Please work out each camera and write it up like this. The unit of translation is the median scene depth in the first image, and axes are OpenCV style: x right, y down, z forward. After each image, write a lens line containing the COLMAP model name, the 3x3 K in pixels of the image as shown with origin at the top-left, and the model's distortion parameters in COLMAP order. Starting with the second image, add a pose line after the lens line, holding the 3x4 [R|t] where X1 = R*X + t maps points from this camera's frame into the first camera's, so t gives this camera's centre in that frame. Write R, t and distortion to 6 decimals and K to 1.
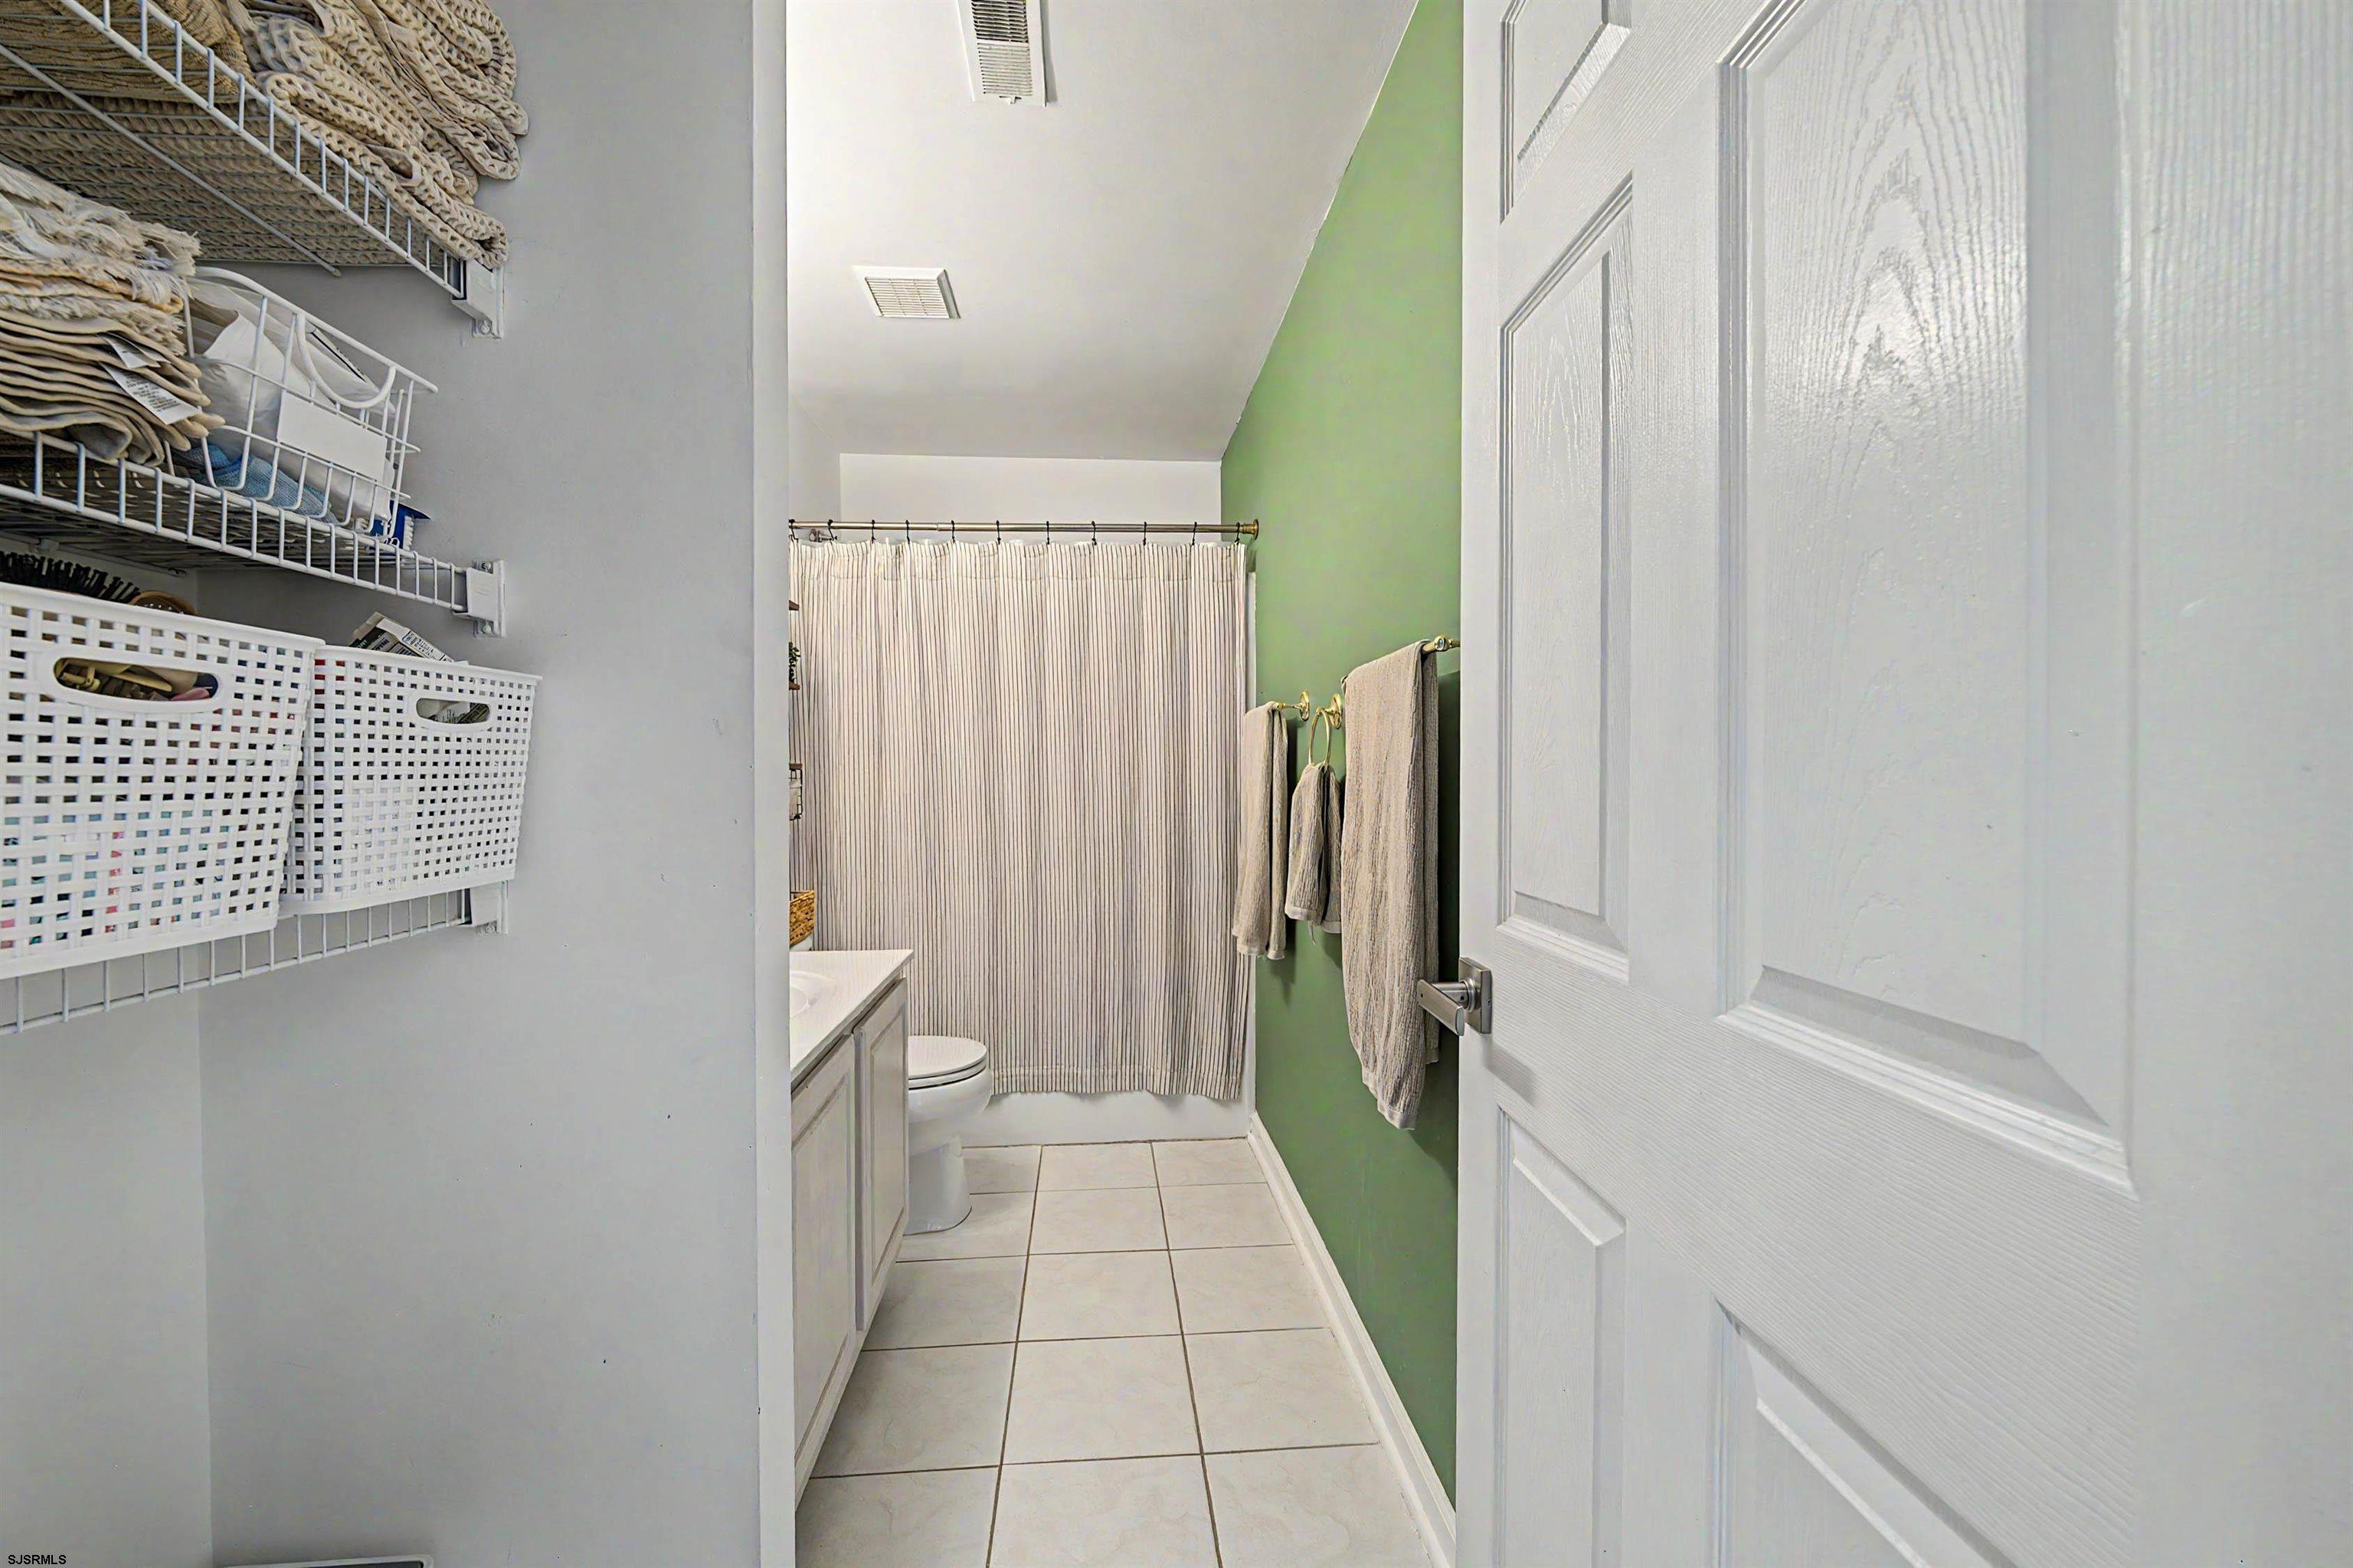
lens RADIAL K [[931.6, 0, 1173.6], [0, 931.6, 780.2], [0, 0, 1]] dist [-0.007461, -0.000906]
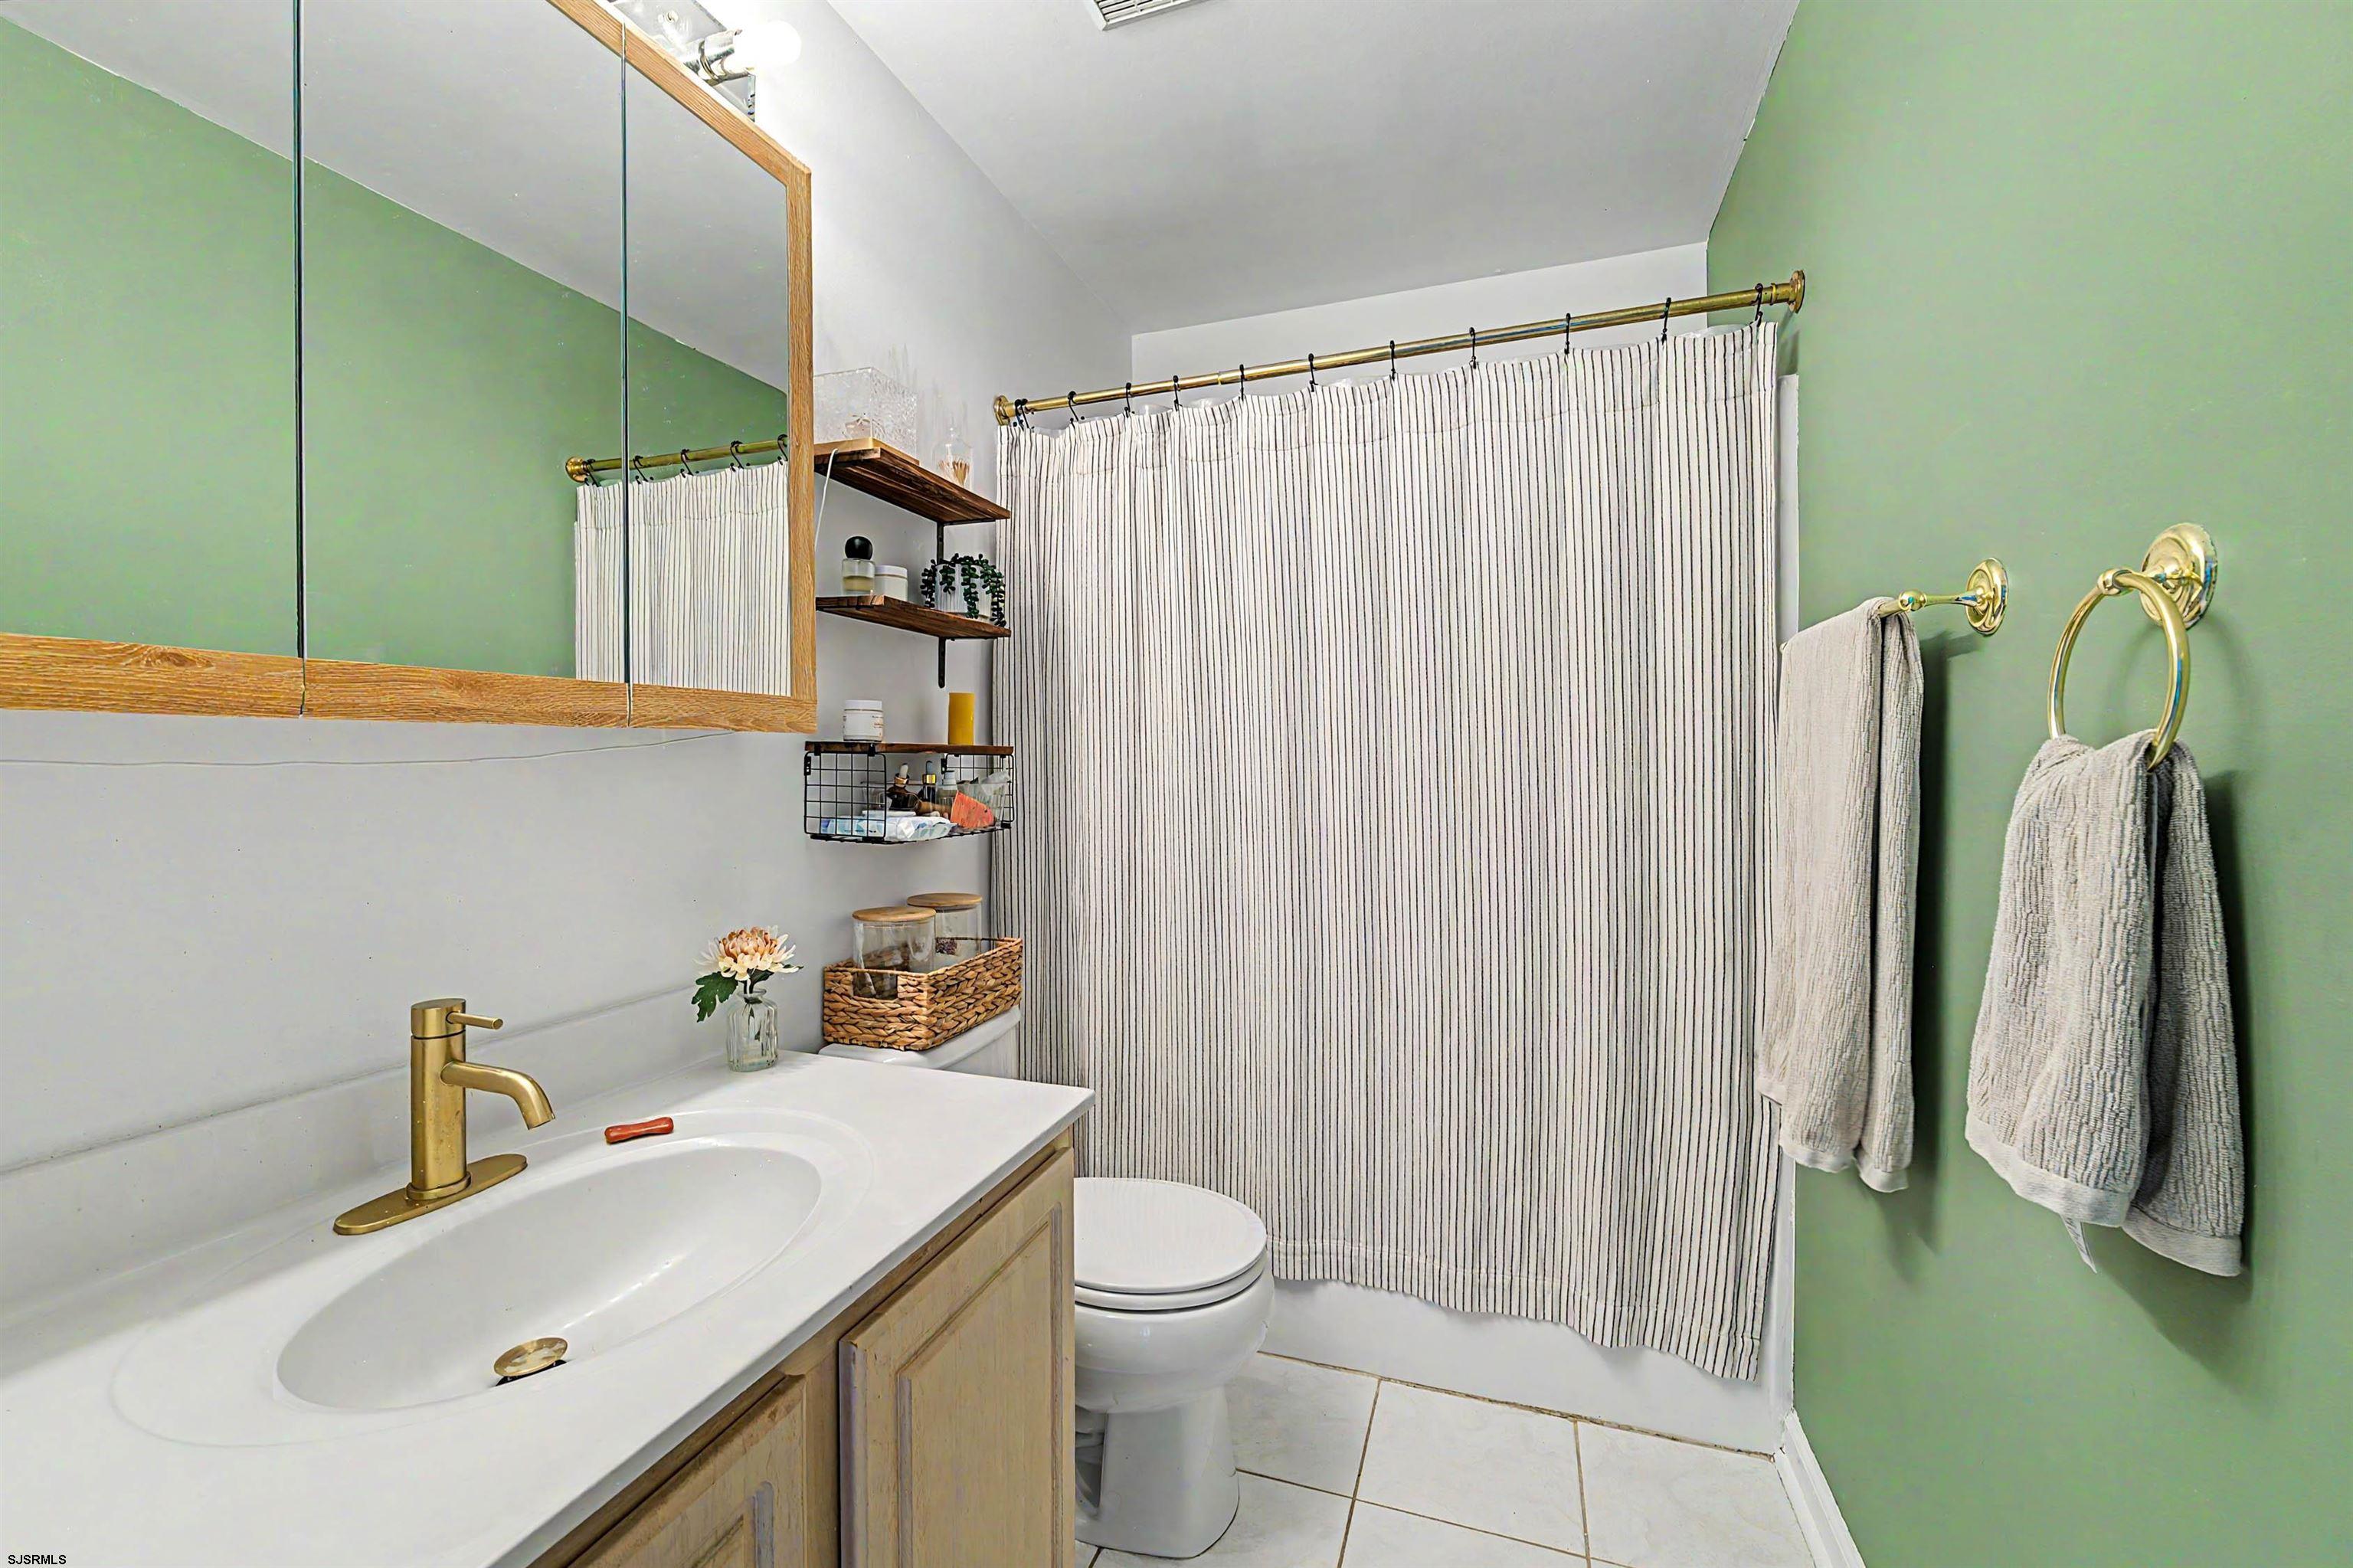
lens RADIAL K [[931.6, 0, 1178.0], [0, 931.6, 762.9], [0, 0, 1]] dist [-0.007461, -0.000906]
pose [[0.908561, 0.002479, -0.417746, -0.009705], [-0.003616, 0.999992, -0.001931, -0.004236], [0.417737, 0.003266, 0.908562, 0.396010]]
